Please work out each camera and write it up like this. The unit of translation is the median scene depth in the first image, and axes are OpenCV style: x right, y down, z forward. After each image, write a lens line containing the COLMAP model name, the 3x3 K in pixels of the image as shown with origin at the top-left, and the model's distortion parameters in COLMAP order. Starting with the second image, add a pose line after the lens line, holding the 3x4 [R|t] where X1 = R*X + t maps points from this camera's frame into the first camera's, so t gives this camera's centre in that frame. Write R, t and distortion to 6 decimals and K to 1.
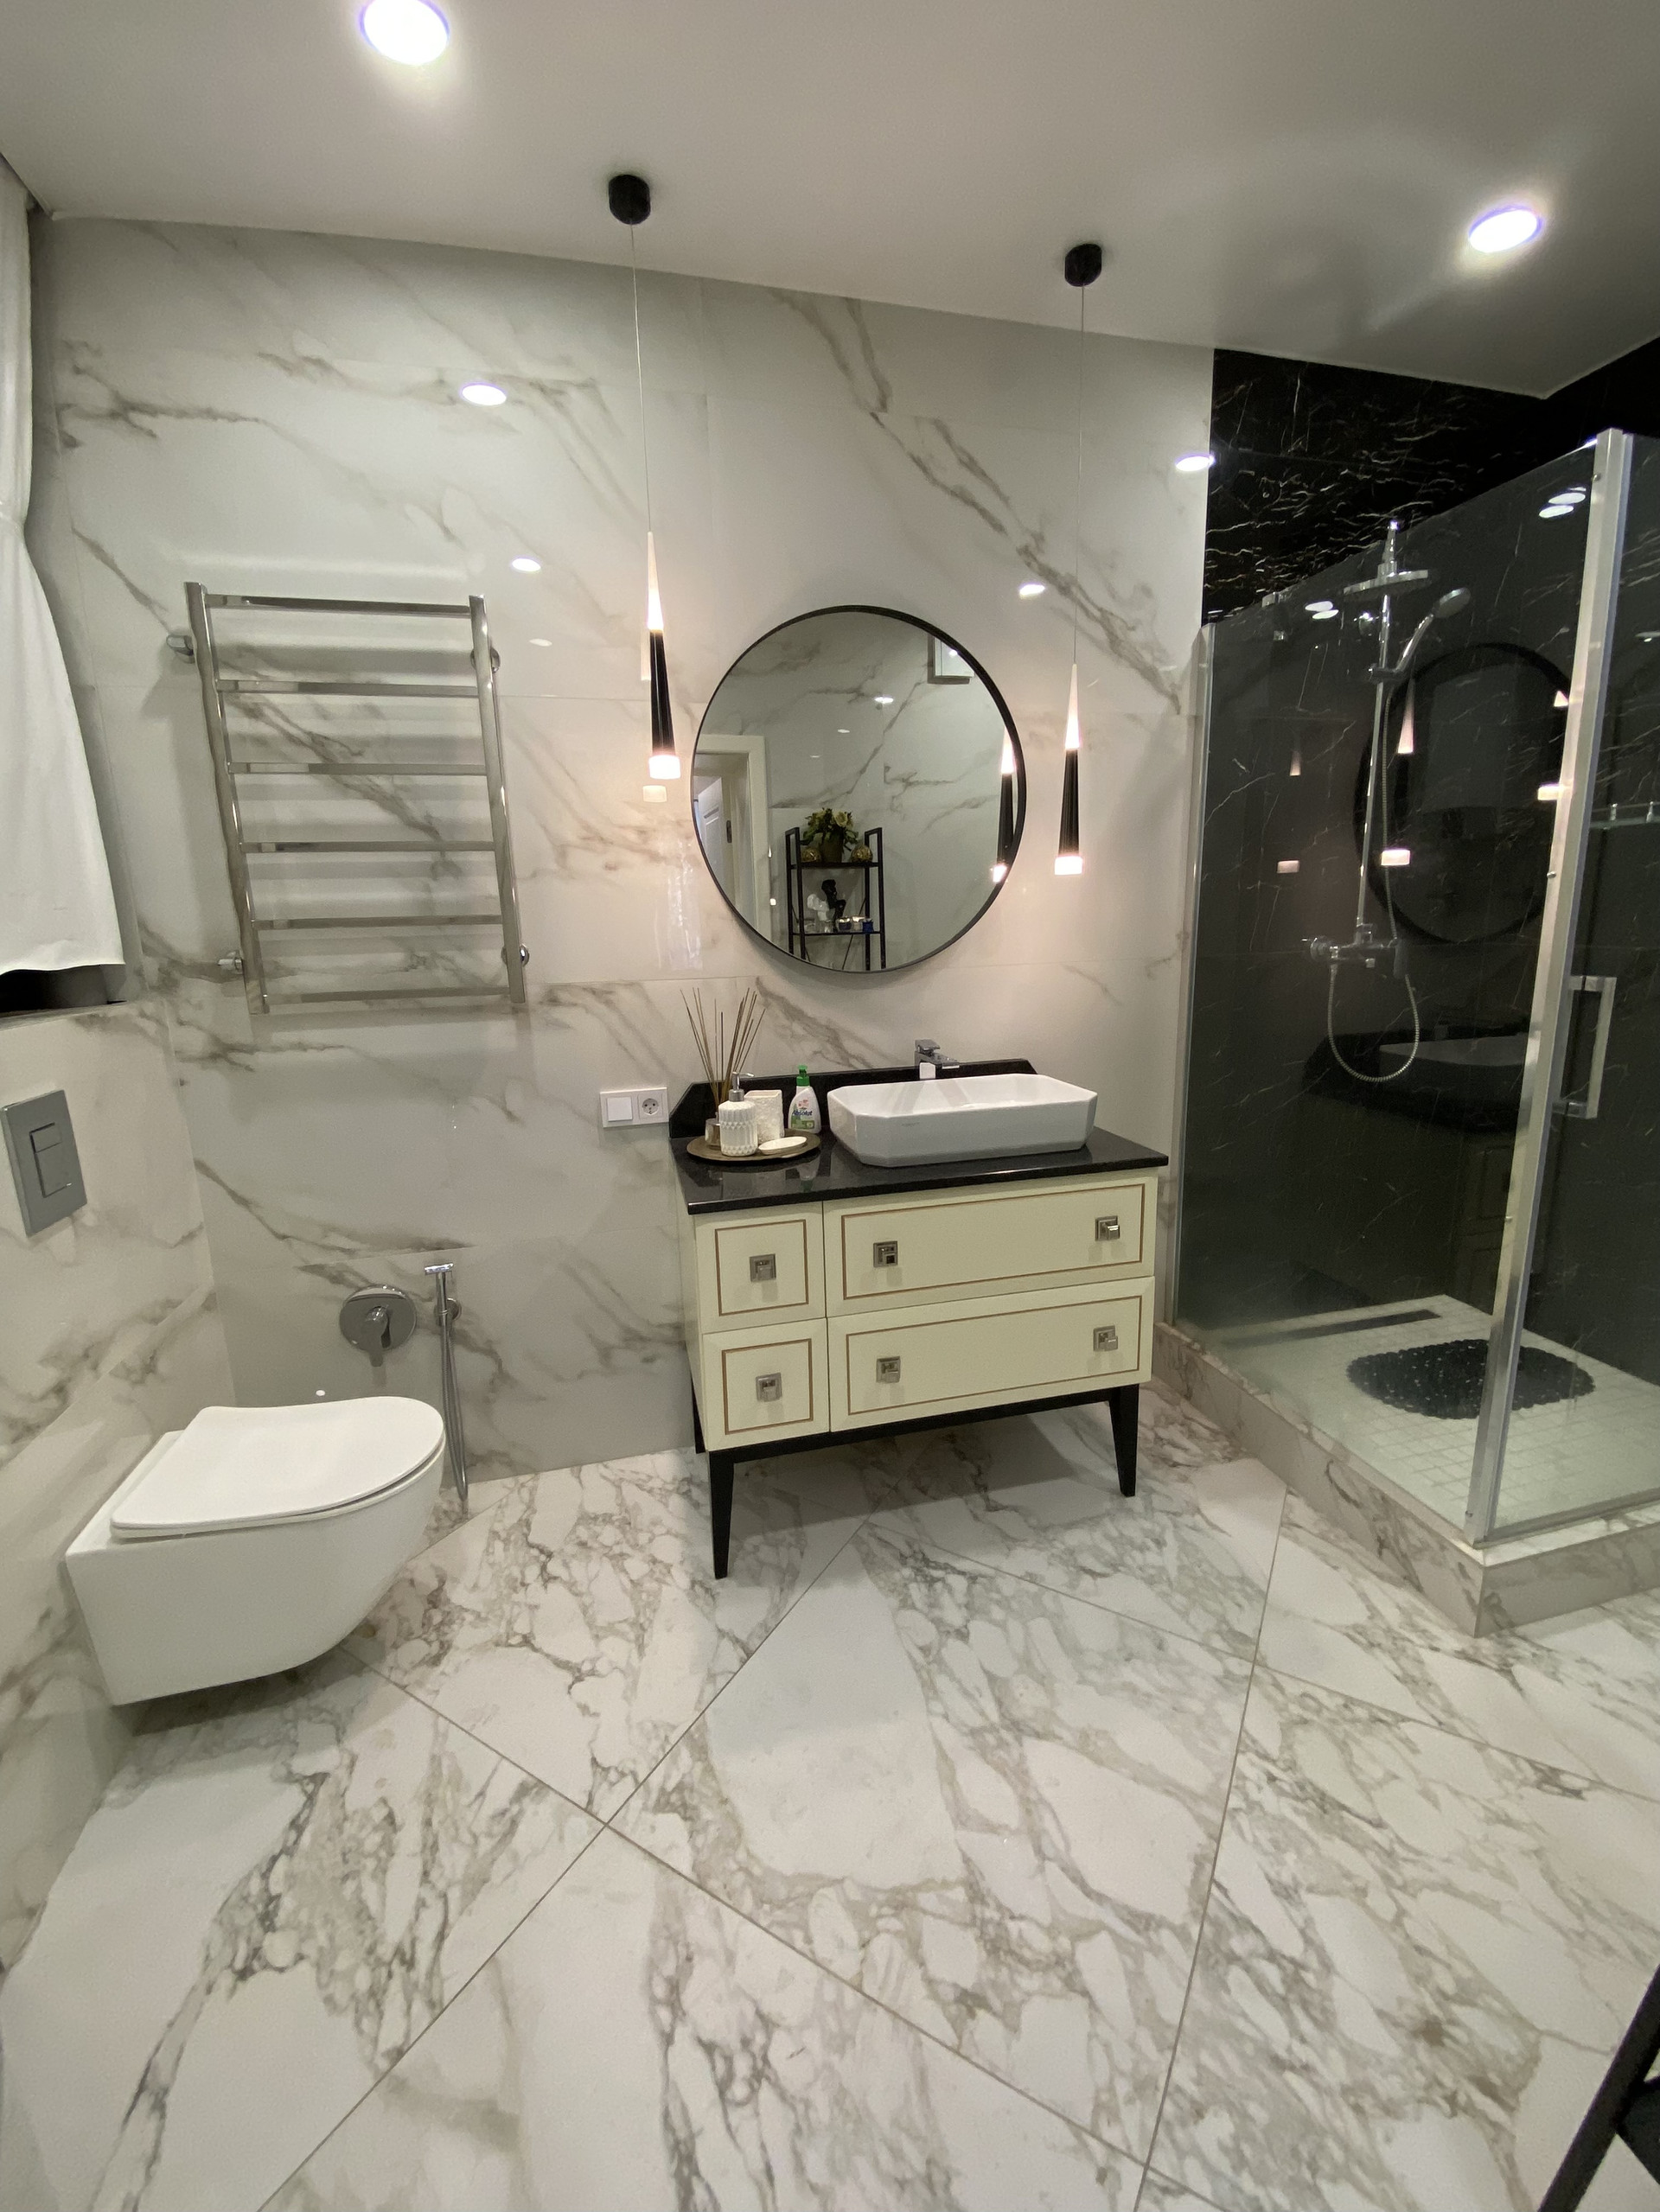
lens RADIAL K [[906.4, 0, 838.1], [0, 906.4, 1105.3], [0, 0, 1]] dist [0.001290, -0.014565]
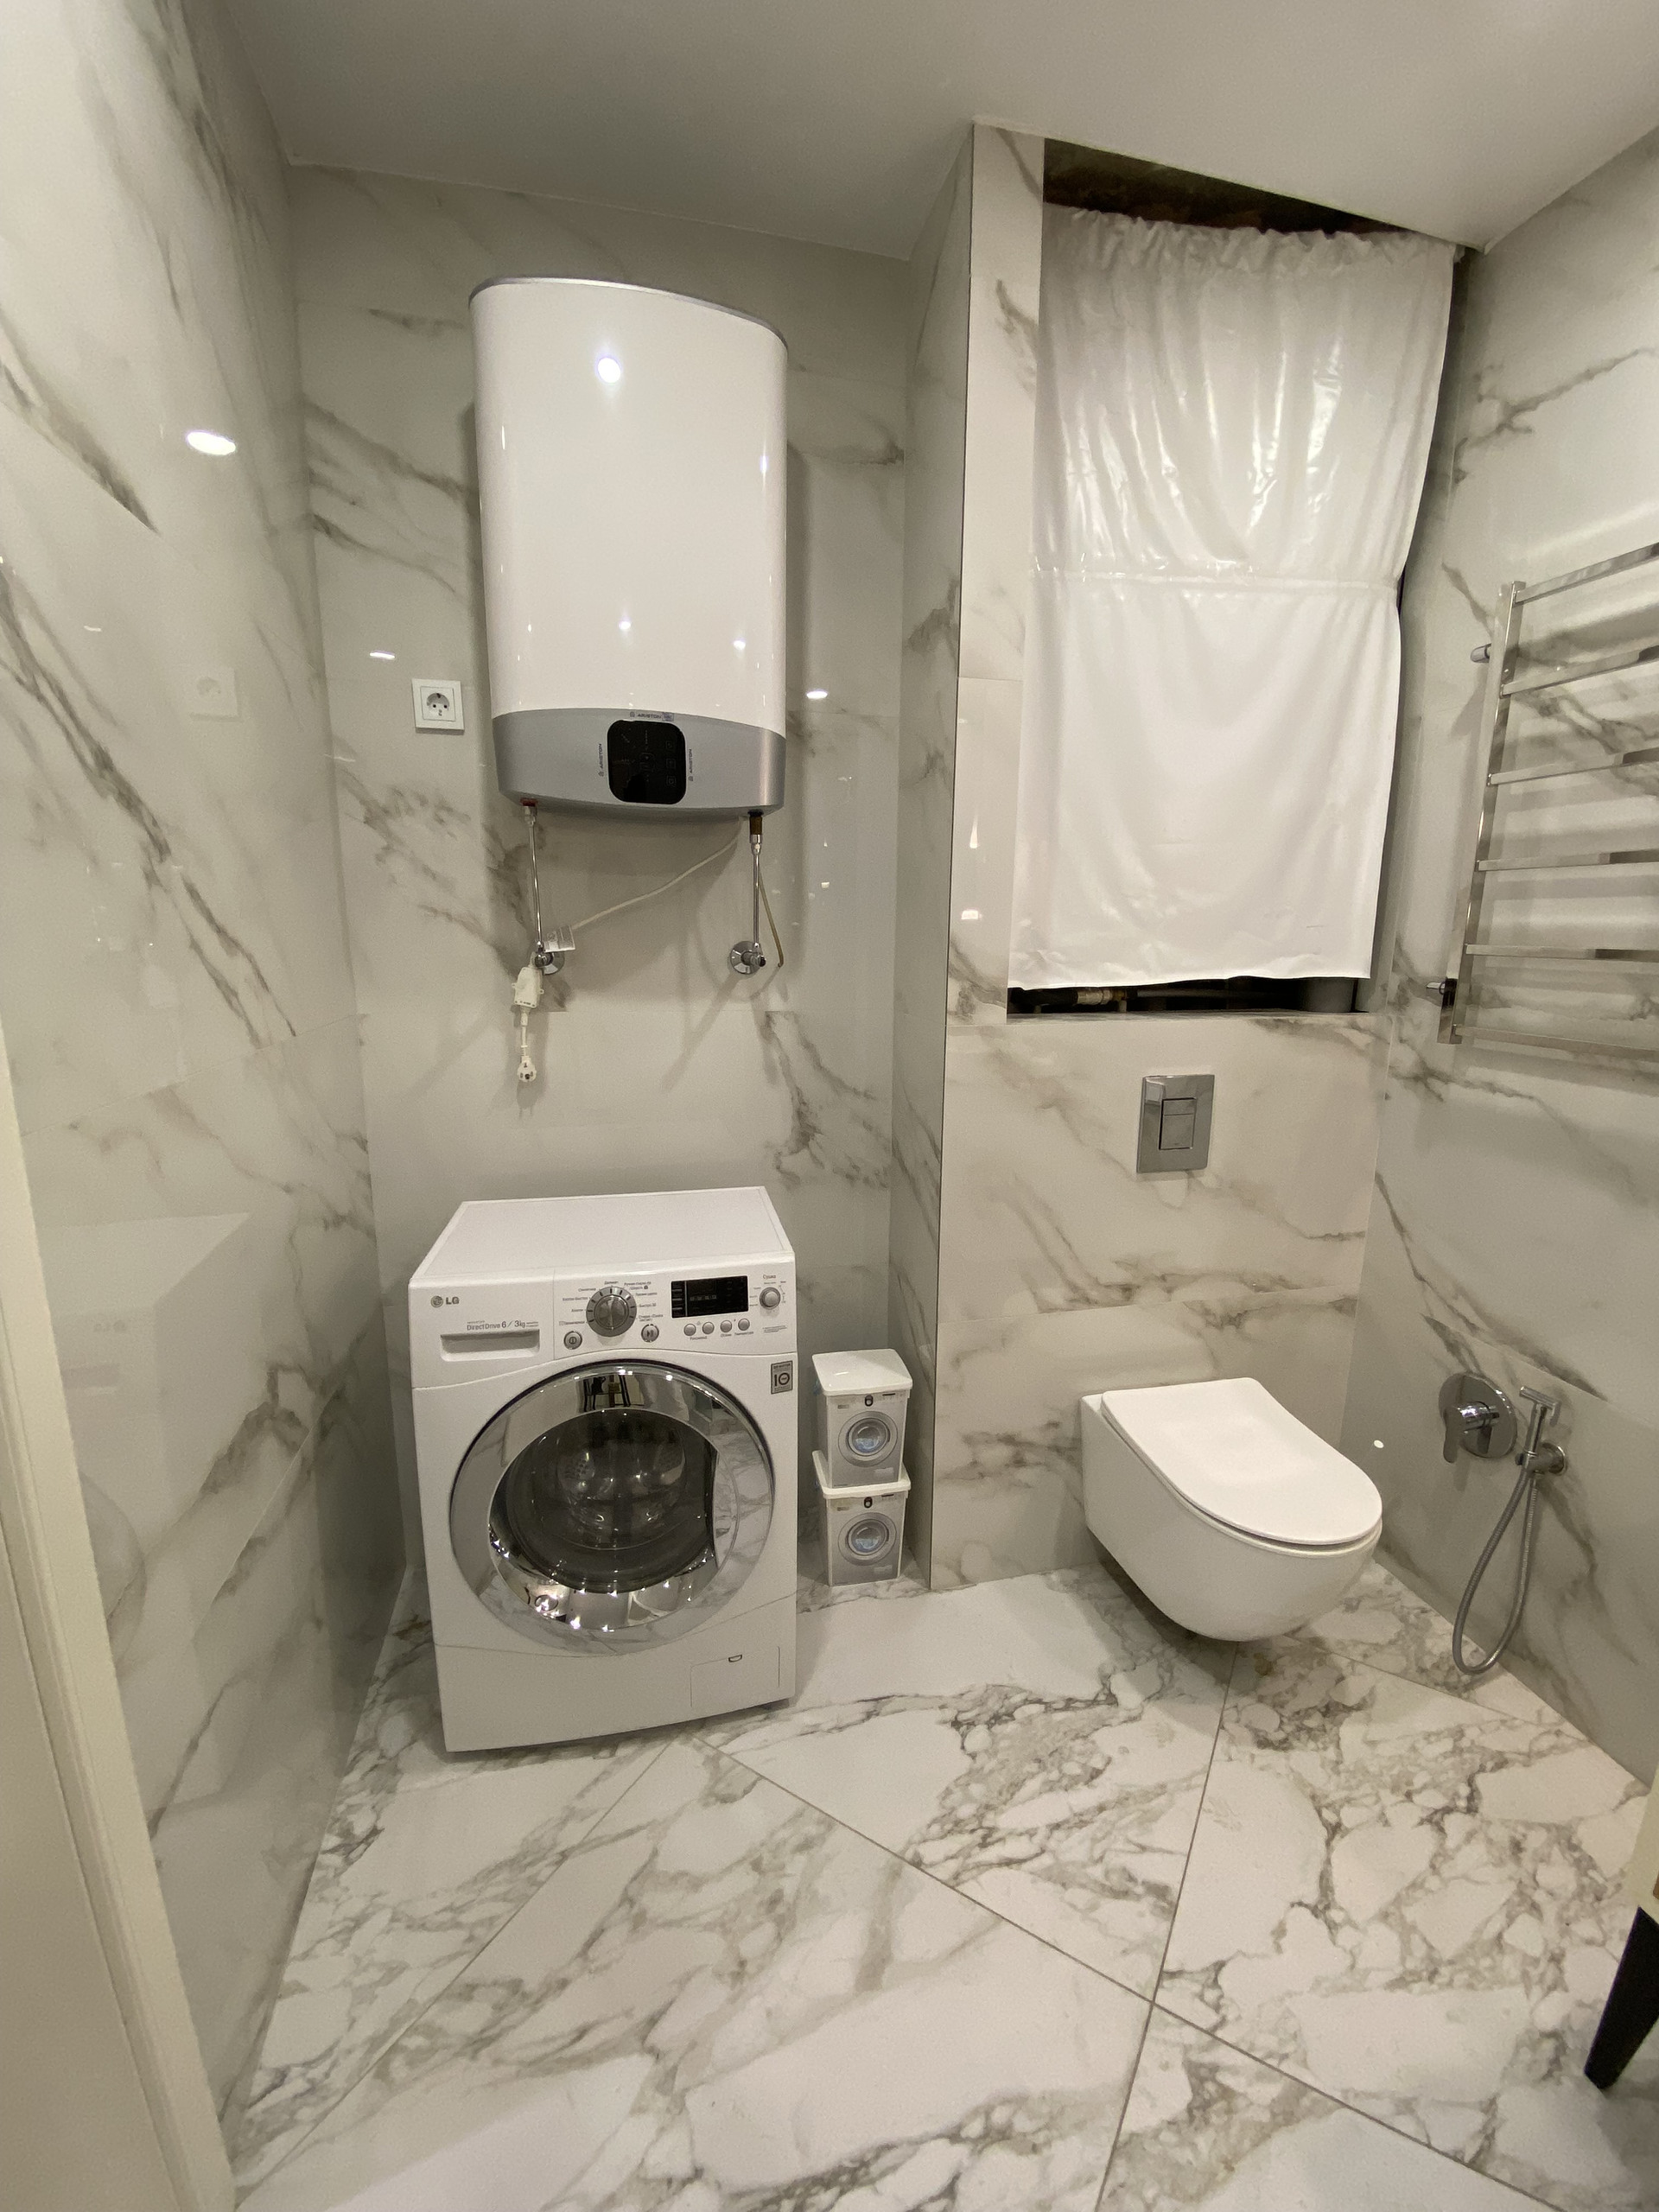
lens RADIAL K [[906.3, 0, 837.6], [0, 906.3, 1105.3], [0, 0, 1]] dist [0.001290, -0.014565]
pose [[-0.017211, 0.220167, -0.975310, 0.261023], [-0.213524, 0.952143, 0.218705, -0.097170], [0.976786, 0.212016, 0.030623, 0.327741]]
